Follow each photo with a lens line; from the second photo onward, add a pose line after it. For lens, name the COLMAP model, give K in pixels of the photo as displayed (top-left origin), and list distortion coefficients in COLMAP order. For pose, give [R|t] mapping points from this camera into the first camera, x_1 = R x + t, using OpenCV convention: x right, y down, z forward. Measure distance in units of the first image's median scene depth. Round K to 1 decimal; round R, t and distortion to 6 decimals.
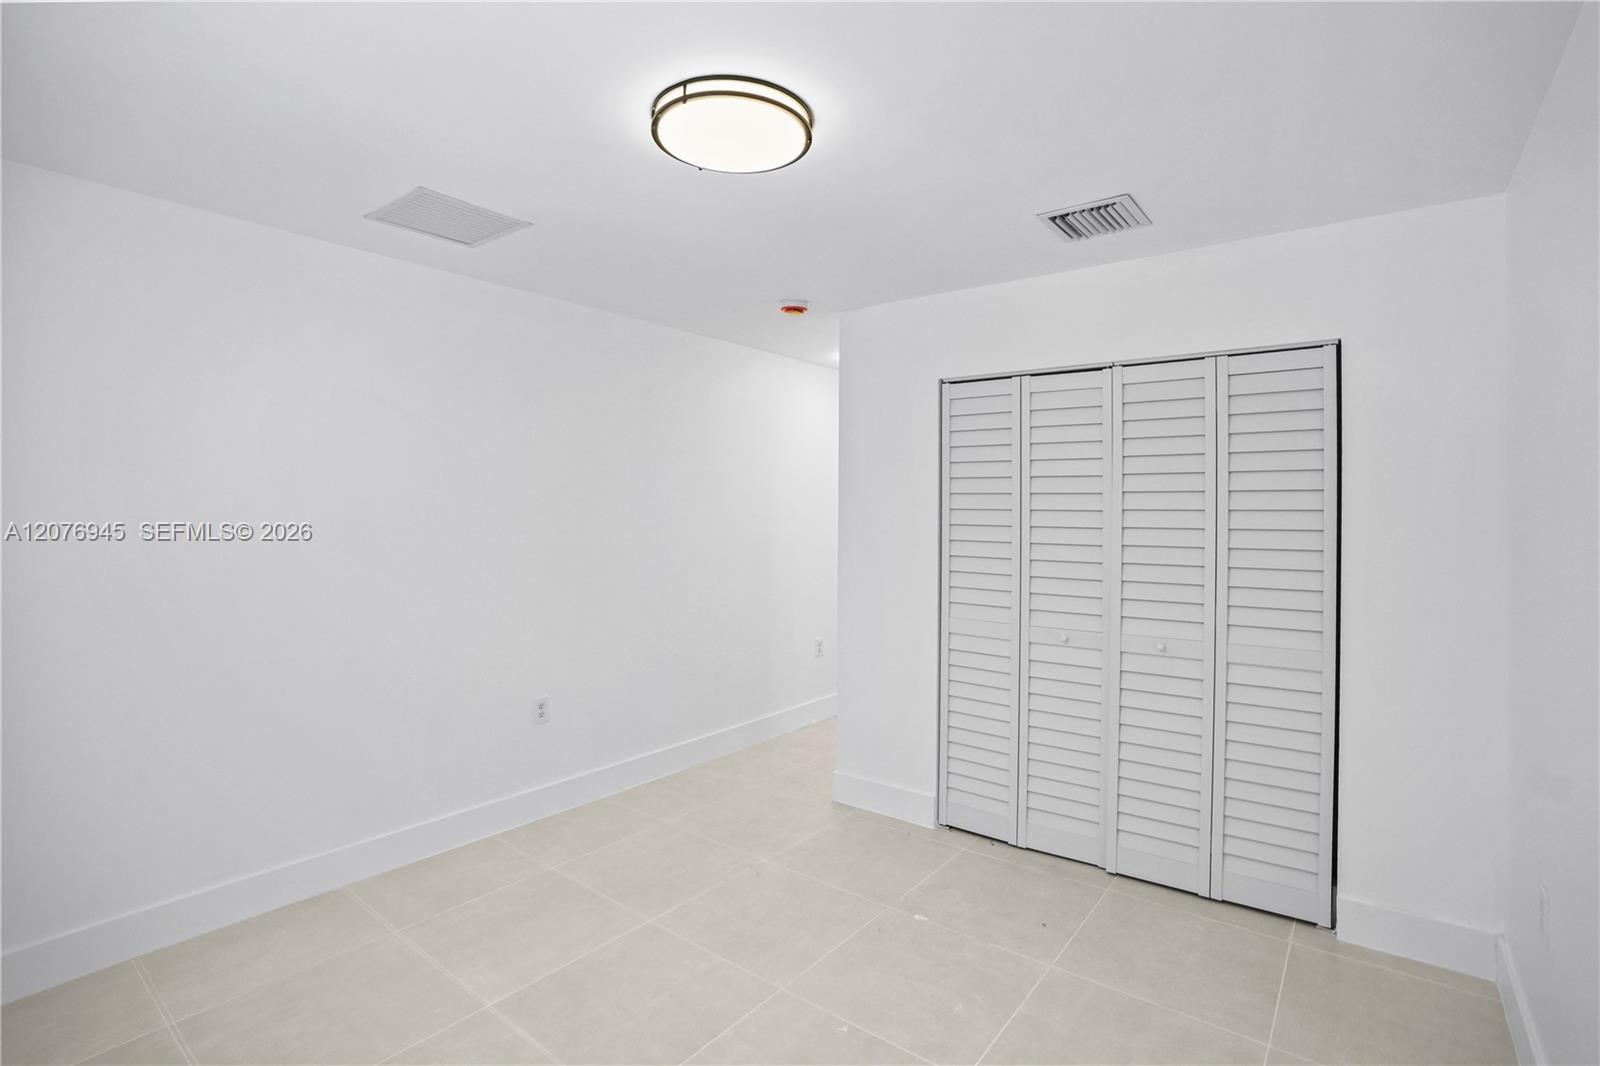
lens RADIAL K [[765.3, 0, 791.6], [0, 765.3, 519.8], [0, 0, 1]] dist [-0.000789, 0.000449]
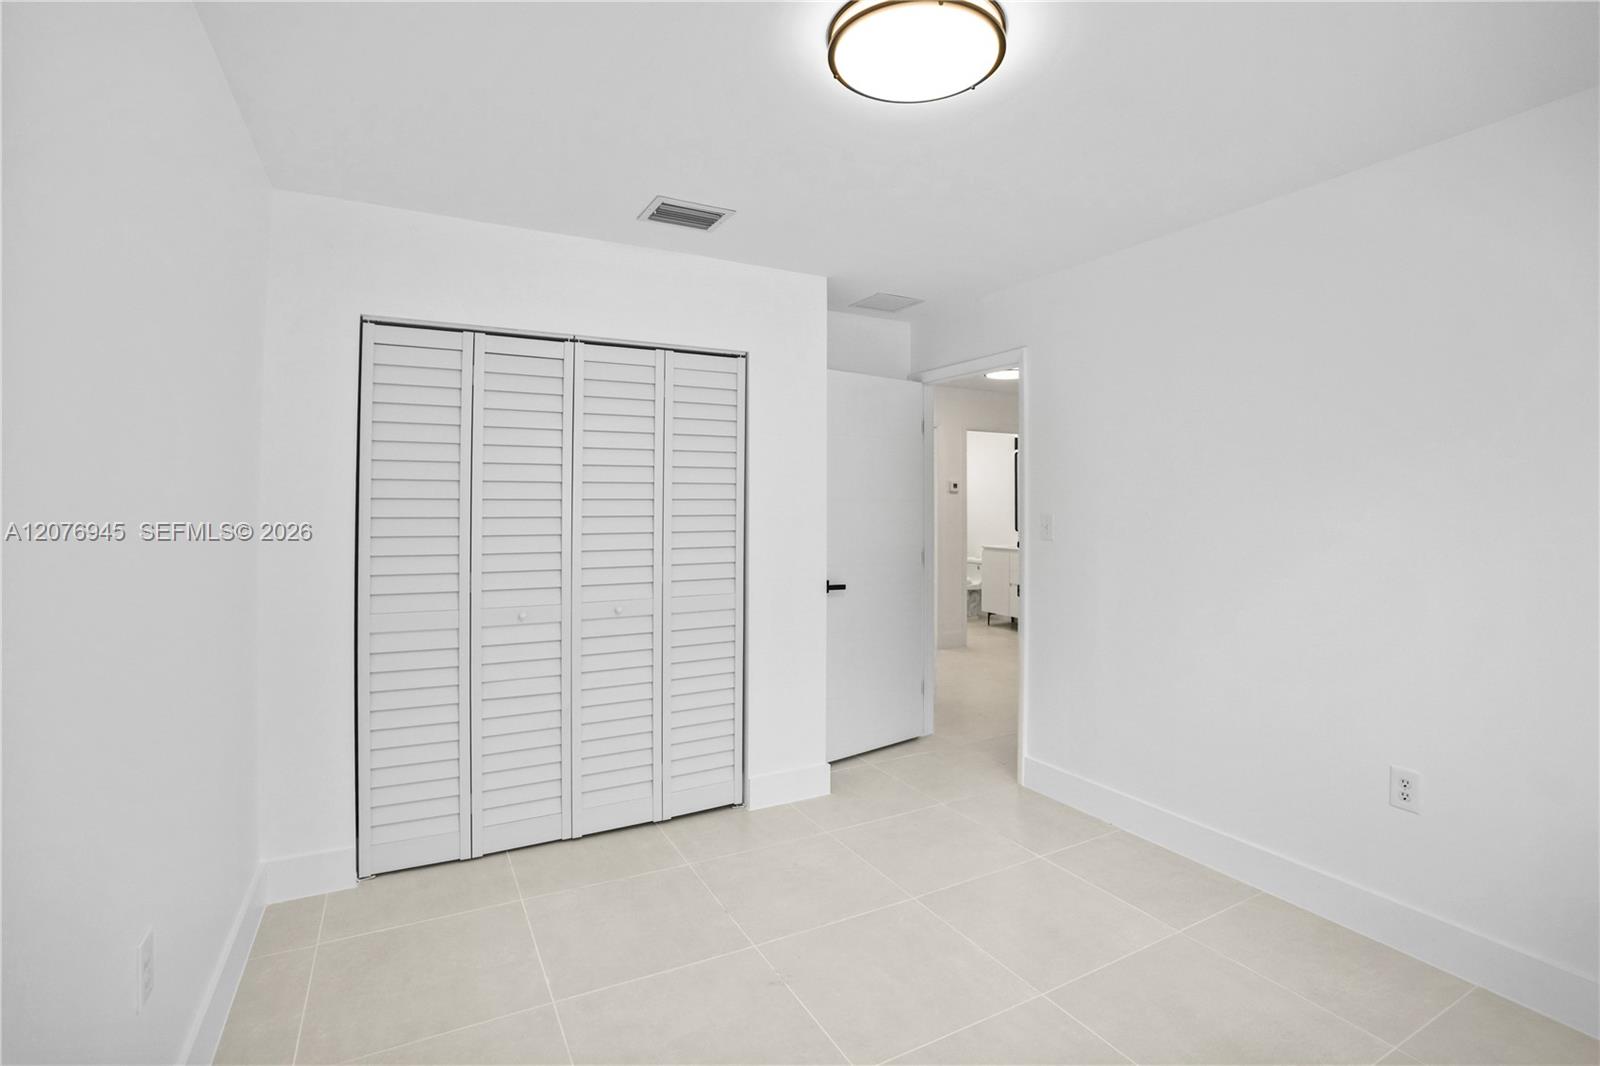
lens RADIAL K [[776.2, 0, 805.3], [0, 776.2, 498.6], [0, 0, 1]] dist [-0.000062, 0.000139]
pose [[0.437198, -0.010733, 0.899301, -0.351914], [0.005585, 0.999942, 0.009219, 0.000978], [-0.899348, 0.000992, 0.437232, 0.257530]]
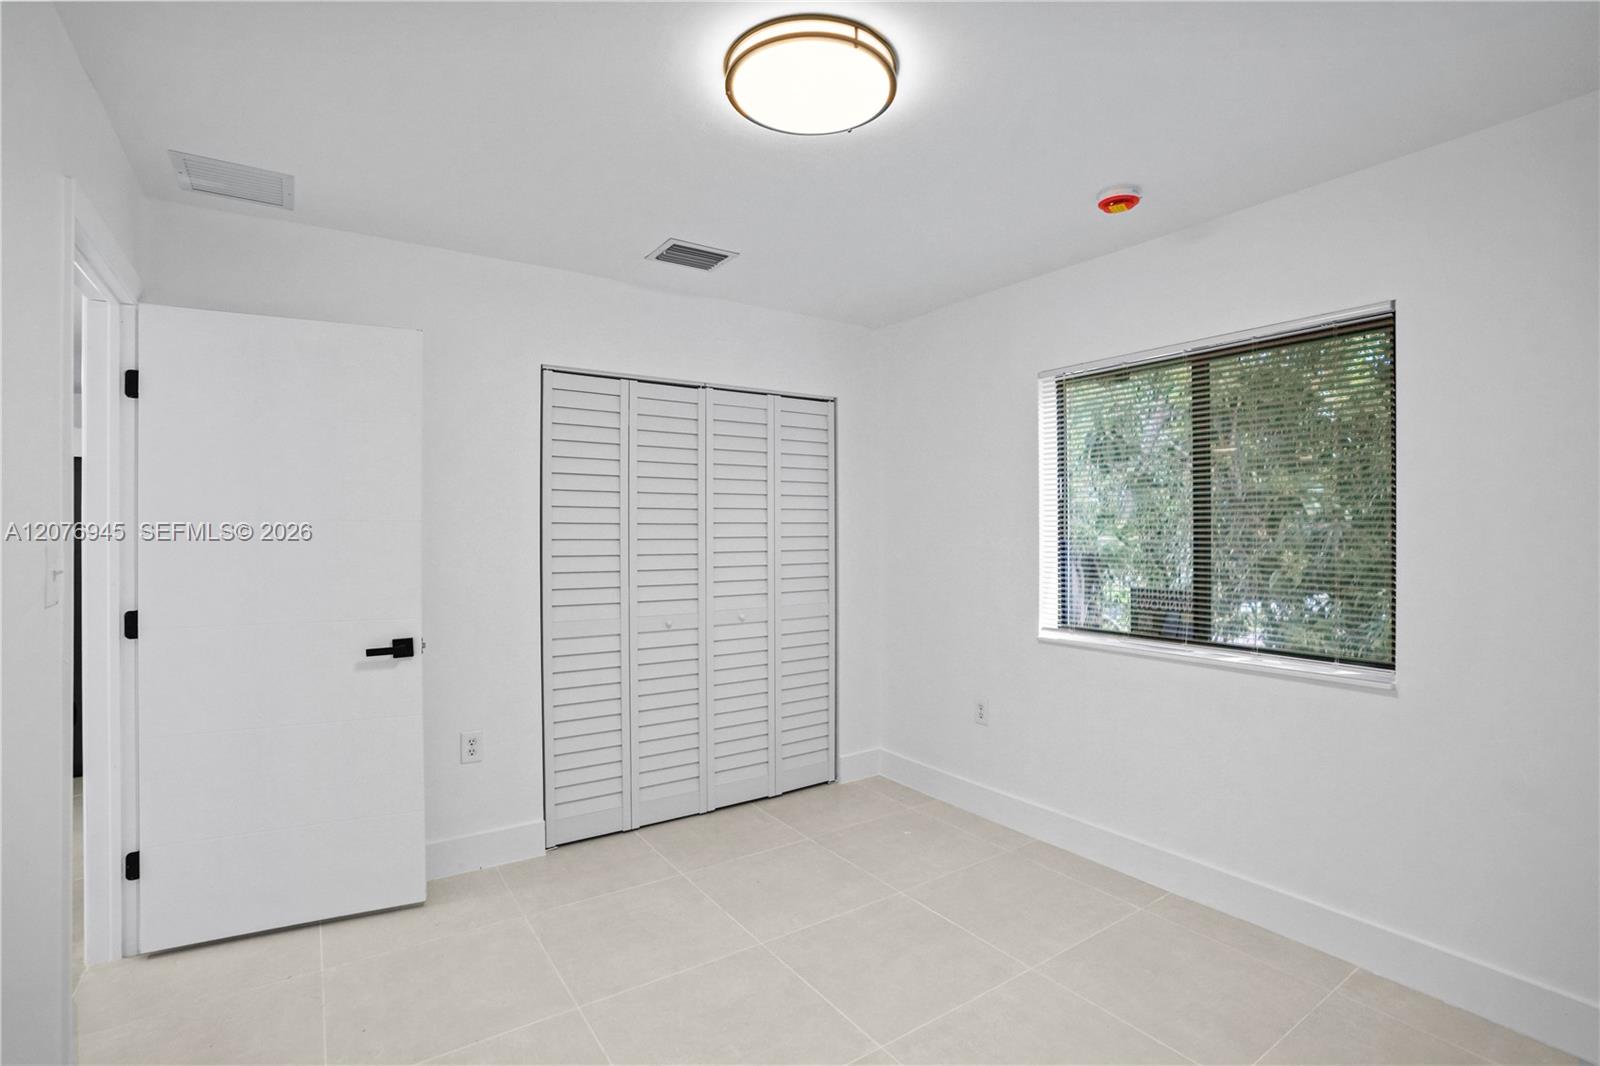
lens RADIAL K [[757.7, 0, 793.1], [0, 757.7, 529.3], [0, 0, 1]] dist [-0.000434, 0.000292]
pose [[0.340826, -0.019924, 0.939915, -0.600245], [0.006179, 0.999801, 0.018953, -0.001882], [-0.940106, -0.000652, 0.340881, 0.442325]]
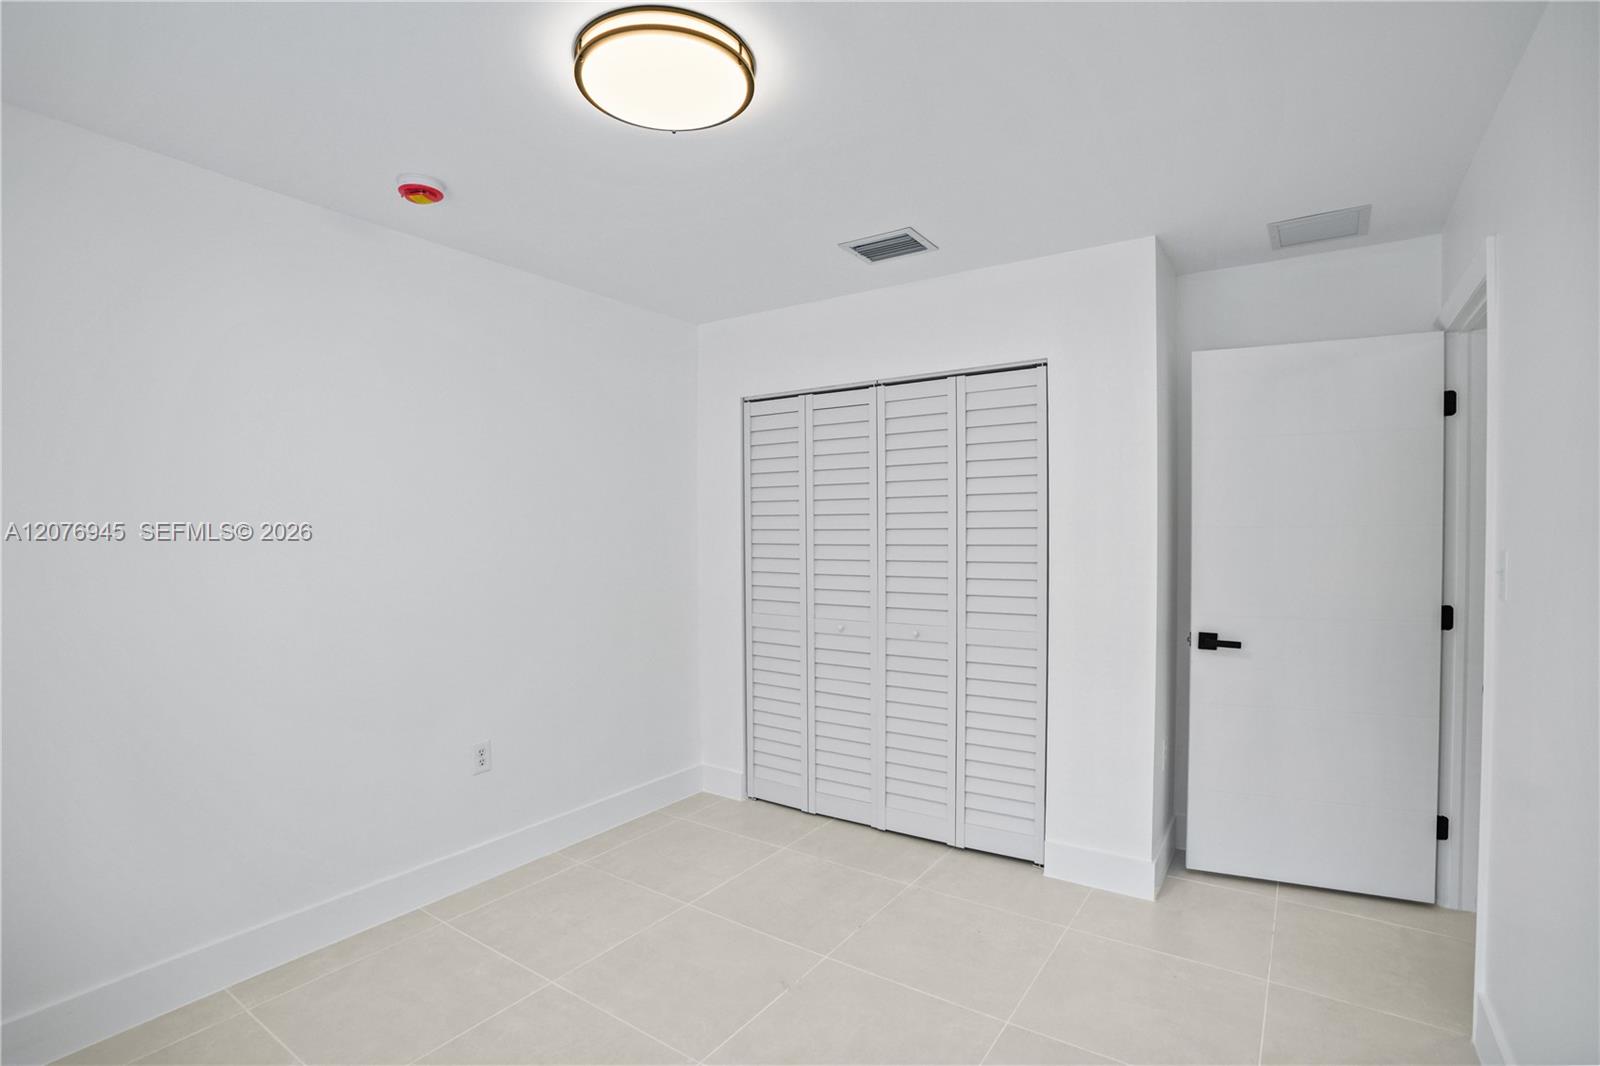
lens RADIAL K [[814.7, 0, 796.7], [0, 814.7, 550.3], [0, 0, 1]] dist [-0.003659, -0.000165]
pose [[0.999578, -0.024768, 0.015205, 0.268874], [0.024317, 0.999279, 0.029167, 0.003494], [-0.015917, -0.028785, 0.999459, -0.194564]]
